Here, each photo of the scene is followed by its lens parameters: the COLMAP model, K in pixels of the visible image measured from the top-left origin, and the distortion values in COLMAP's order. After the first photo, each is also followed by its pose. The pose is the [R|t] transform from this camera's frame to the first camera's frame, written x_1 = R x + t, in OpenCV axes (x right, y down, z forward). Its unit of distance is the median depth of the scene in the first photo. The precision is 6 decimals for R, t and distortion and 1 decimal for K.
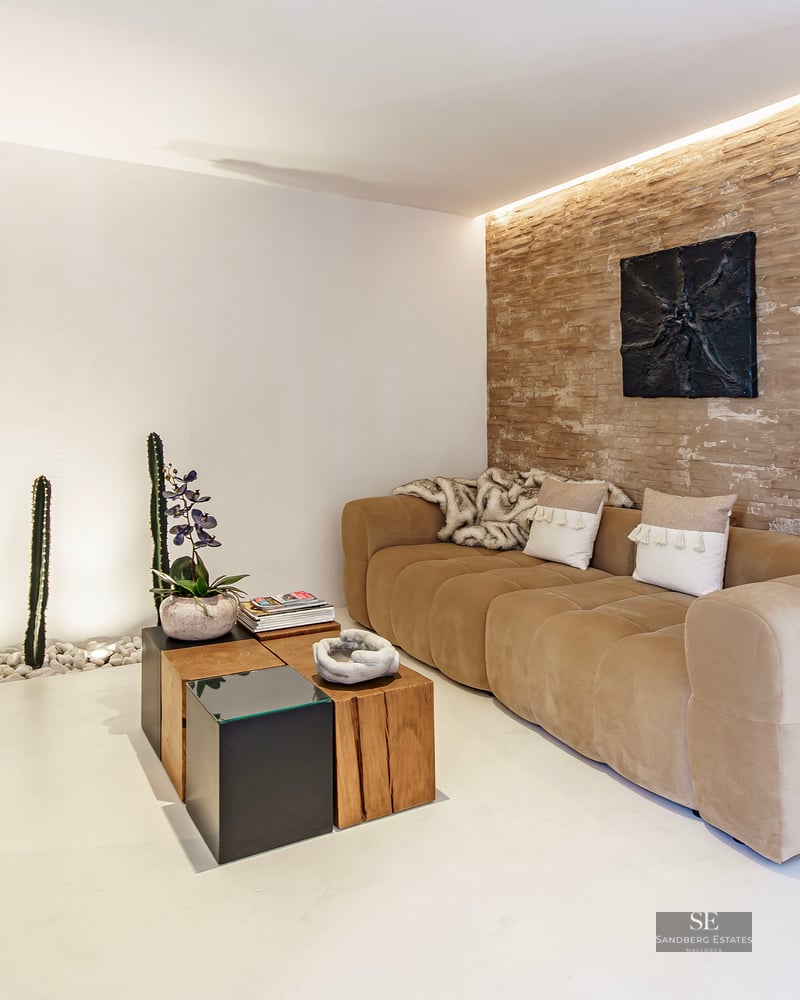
lens RADIAL K [[766.2, 0, 403.1], [0, 766.2, 374.1], [0, 0, 1]] dist [0.011387, -0.011529]
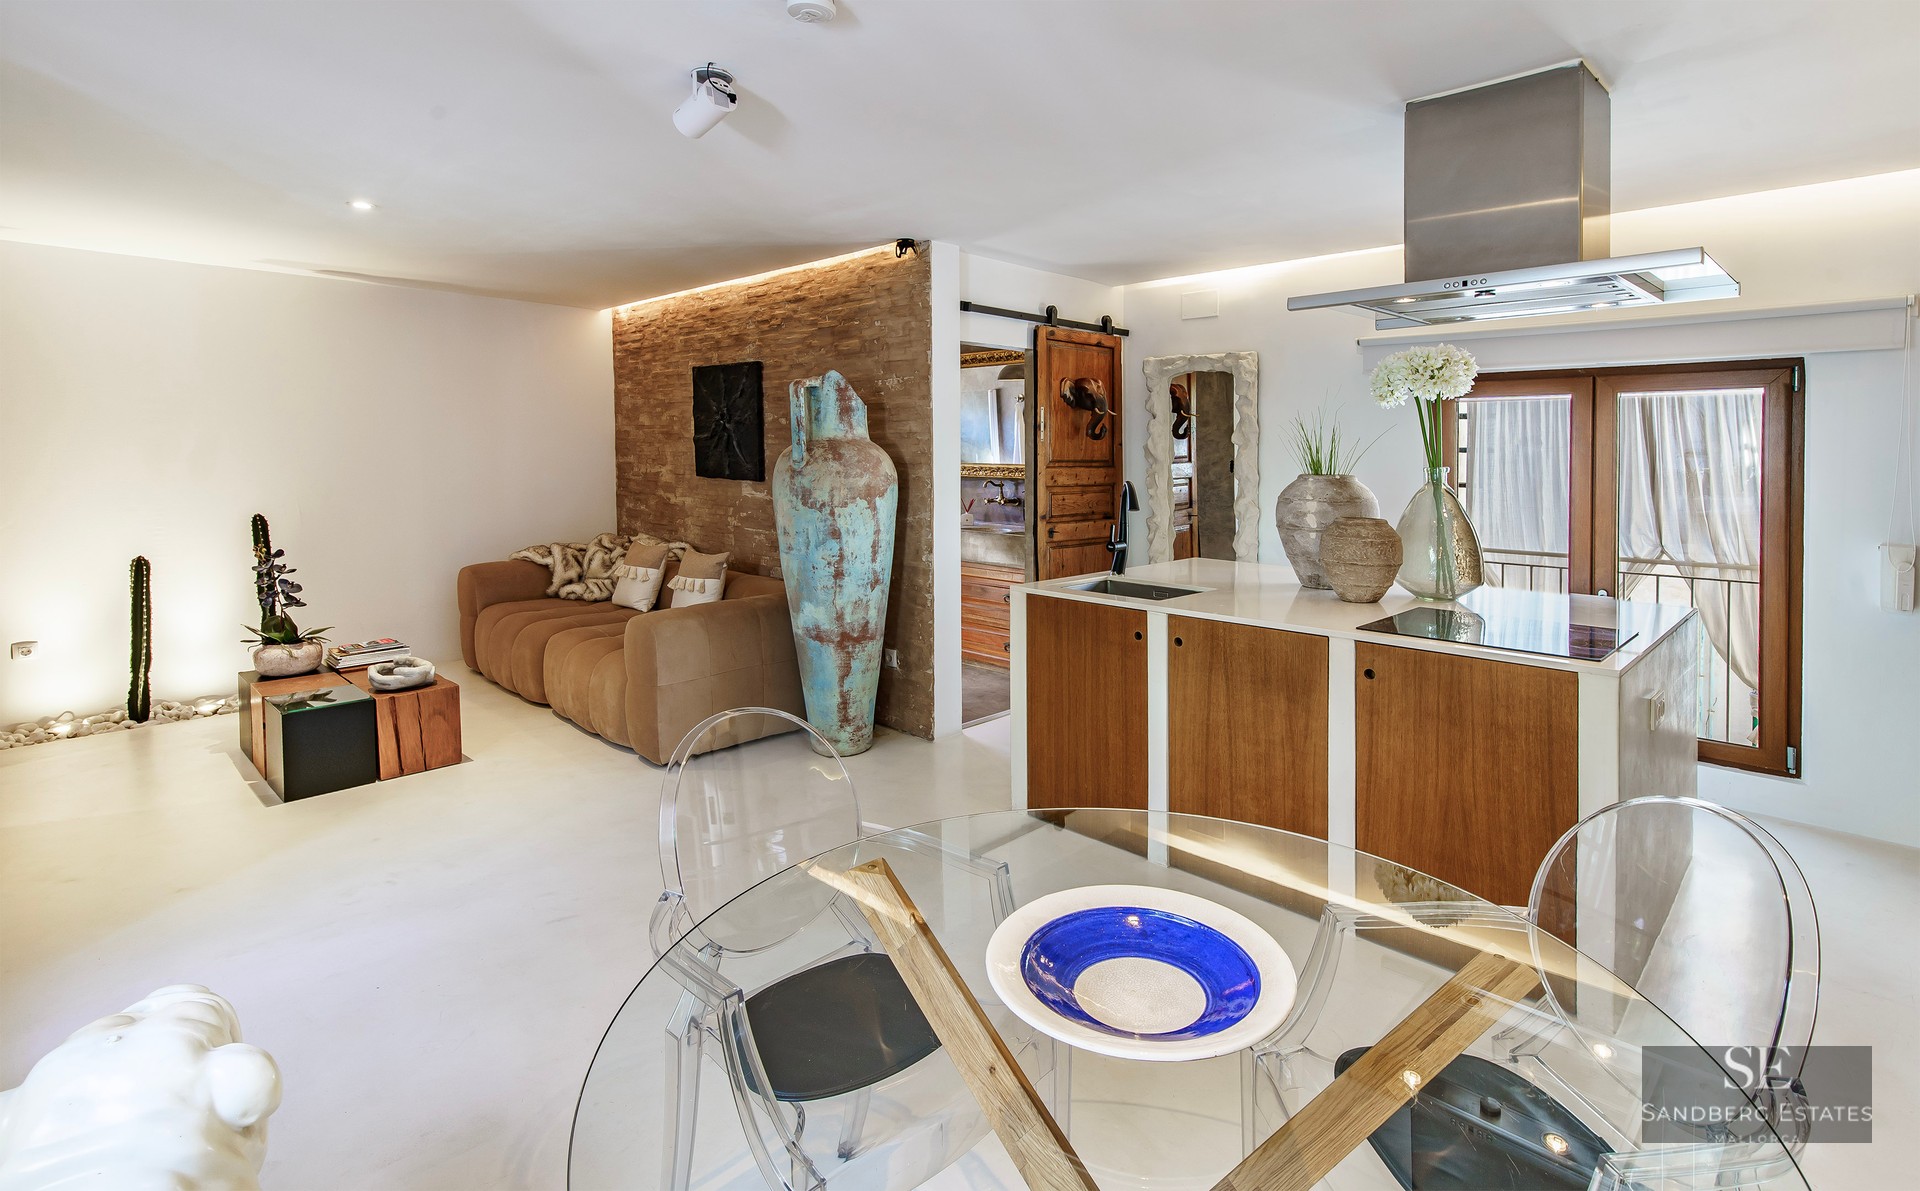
lens RADIAL K [[913.5, 0, 967.7], [0, 913.5, 467.3], [0, 0, 1]] dist [0.007423, -0.006449]
pose [[0.958909, -0.008046, 0.283601, 0.312104], [-0.011186, 0.997748, 0.066127, -0.097405], [-0.283494, -0.066582, 0.956660, -0.613015]]
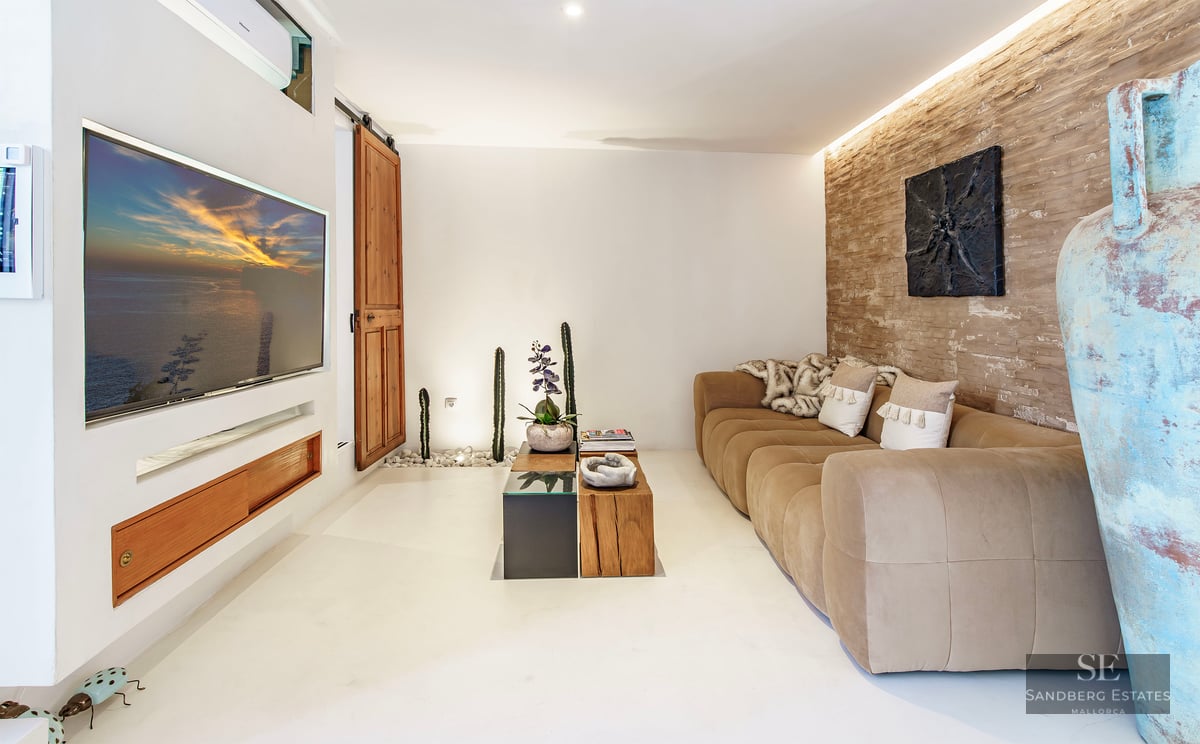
lens RADIAL K [[570.9, 0, 605.0], [0, 570.9, 298.5], [0, 0, 1]] dist [0.007423, -0.006449]
pose [[0.892799, -0.007210, -0.450398, 0.286844], [0.019286, 0.999567, 0.022228, 0.004525], [0.450043, -0.028531, 0.892551, 0.006402]]
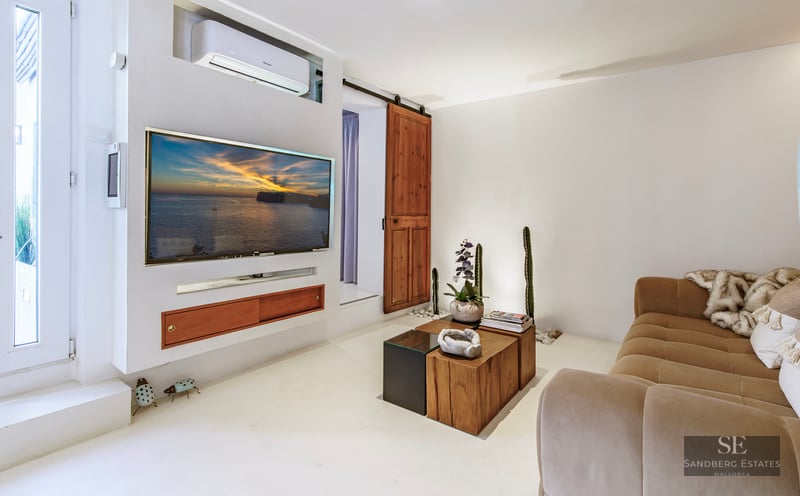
lens RADIAL K [[380.6, 0, 398.6], [0, 380.6, 218.2], [0, 0, 1]] dist [0.007423, -0.006449]
pose [[0.400775, 0.006405, -0.916154, 0.487550], [0.033259, 0.999215, 0.021535, 0.023124], [0.915573, -0.039101, 0.400247, 0.325890]]
